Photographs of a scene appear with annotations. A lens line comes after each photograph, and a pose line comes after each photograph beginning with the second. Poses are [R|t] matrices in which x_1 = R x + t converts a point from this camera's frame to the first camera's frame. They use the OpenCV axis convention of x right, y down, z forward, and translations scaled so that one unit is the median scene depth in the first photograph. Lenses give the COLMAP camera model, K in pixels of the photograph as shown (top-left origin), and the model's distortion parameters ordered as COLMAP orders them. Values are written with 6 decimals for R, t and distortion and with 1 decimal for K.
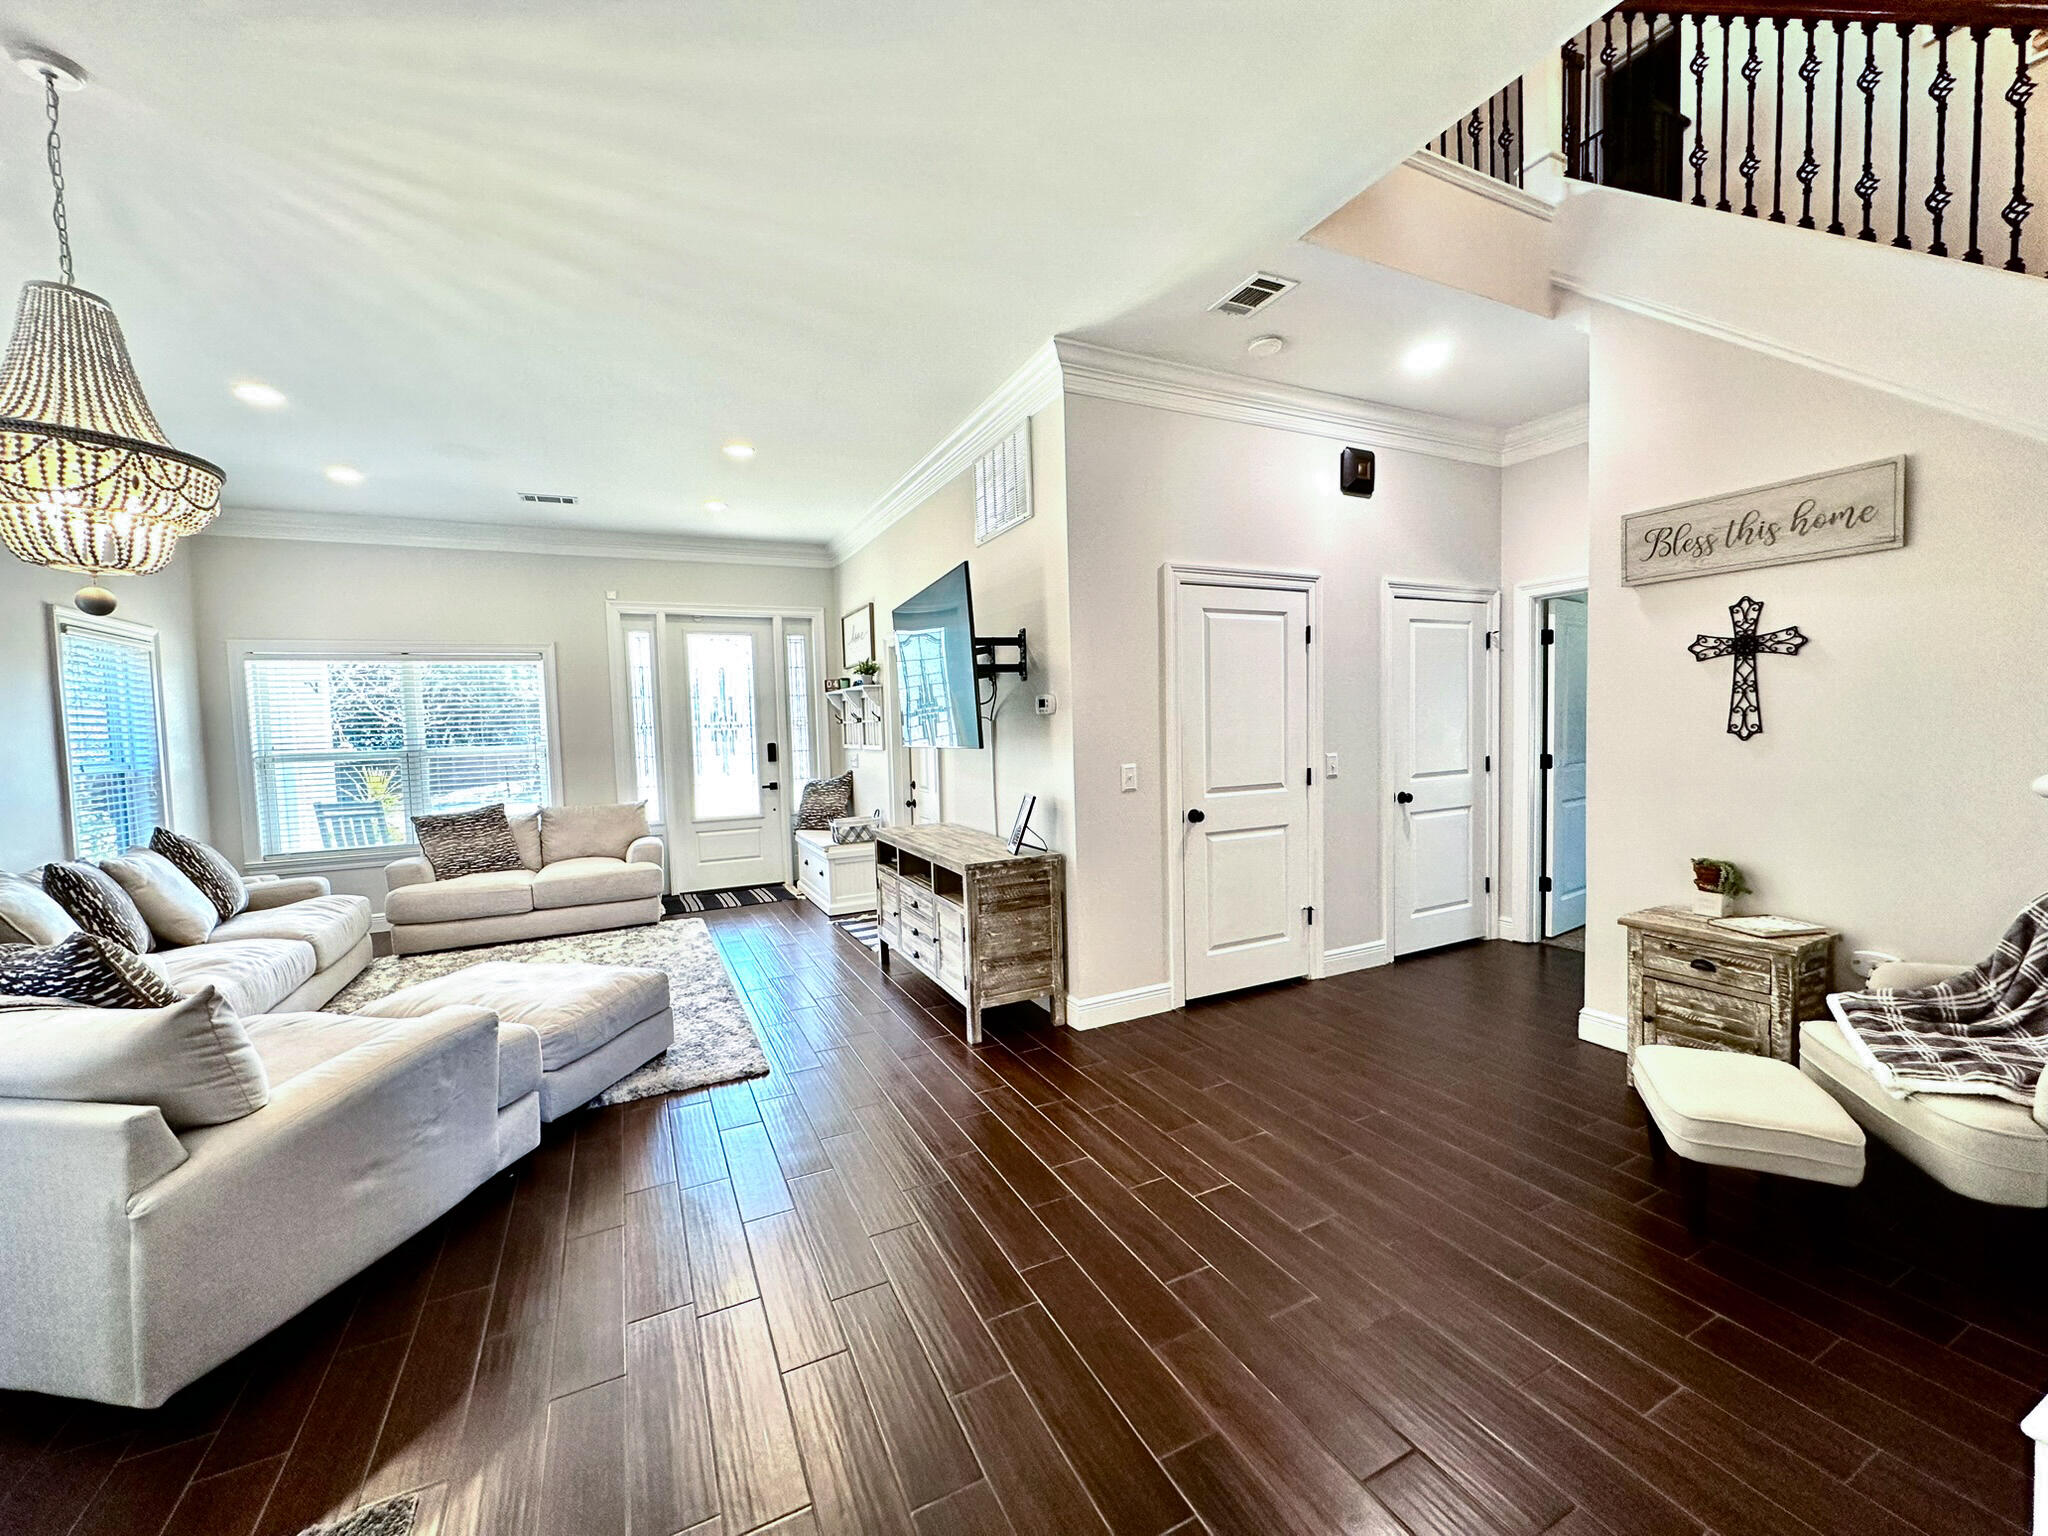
lens RADIAL K [[815.4, 0, 1024.0], [0, 815.4, 768.0], [0, 0, 1]] dist [-0.002081, -0.000059]
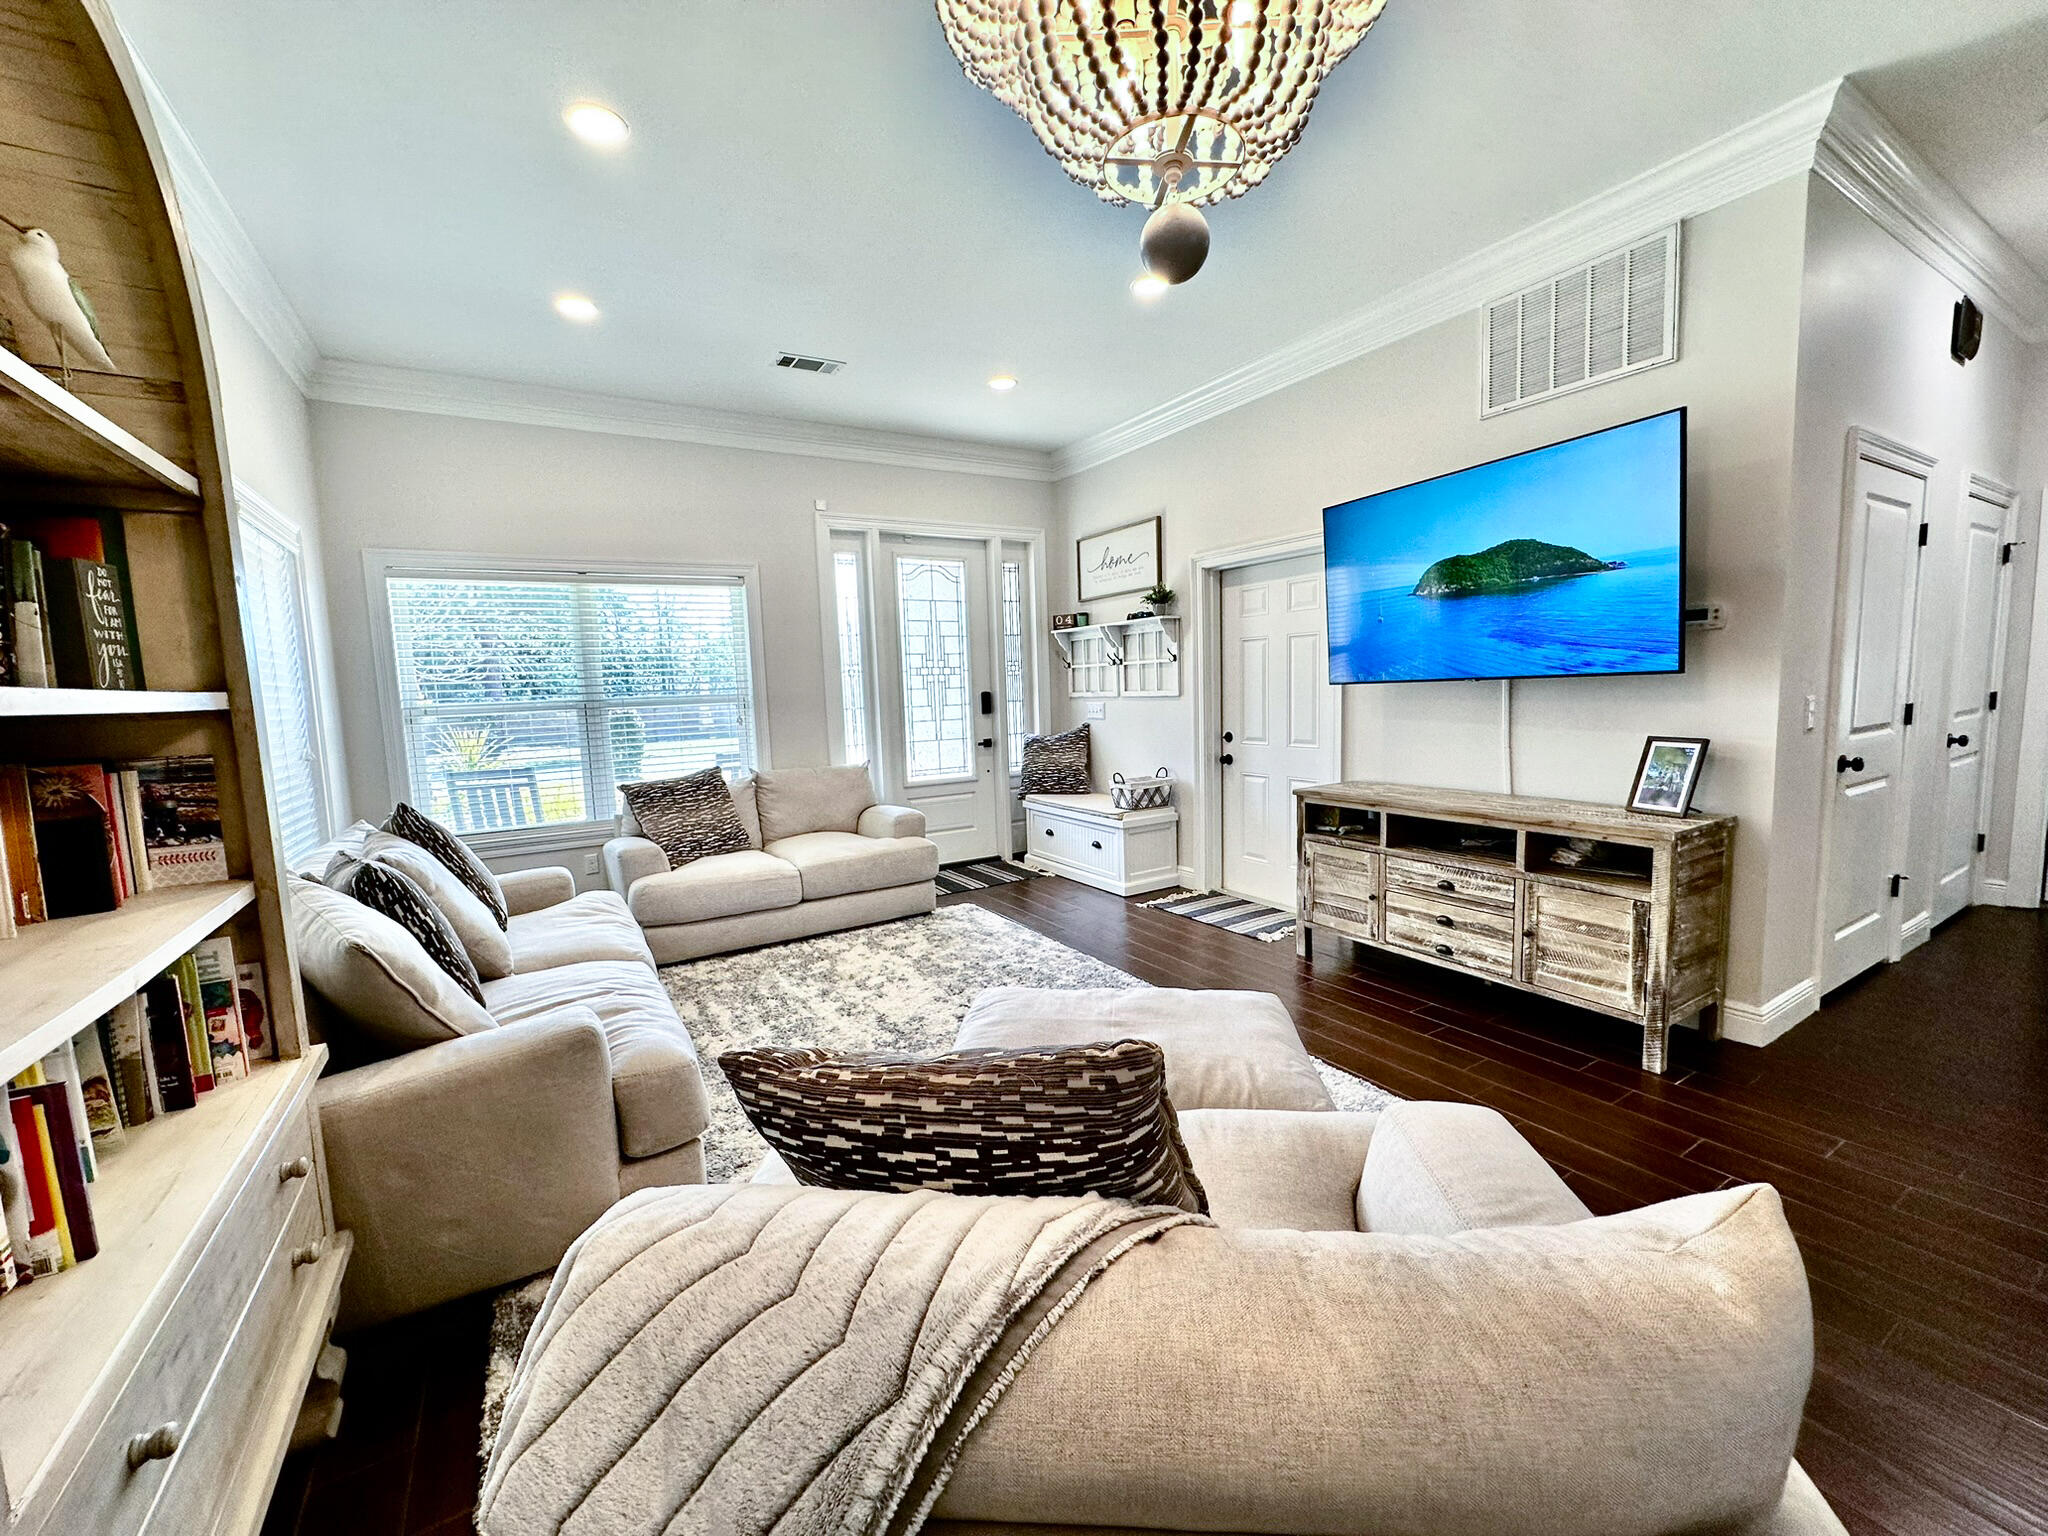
lens RADIAL K [[815.4, 0, 1024.0], [0, 815.4, 768.0], [0, 0, 1]] dist [-0.002081, -0.000059]
pose [[0.996655, -0.014482, 0.080427, -0.387336], [0.011001, 0.998990, 0.043563, 0.013039], [-0.080977, -0.042532, 0.995808, 0.181927]]
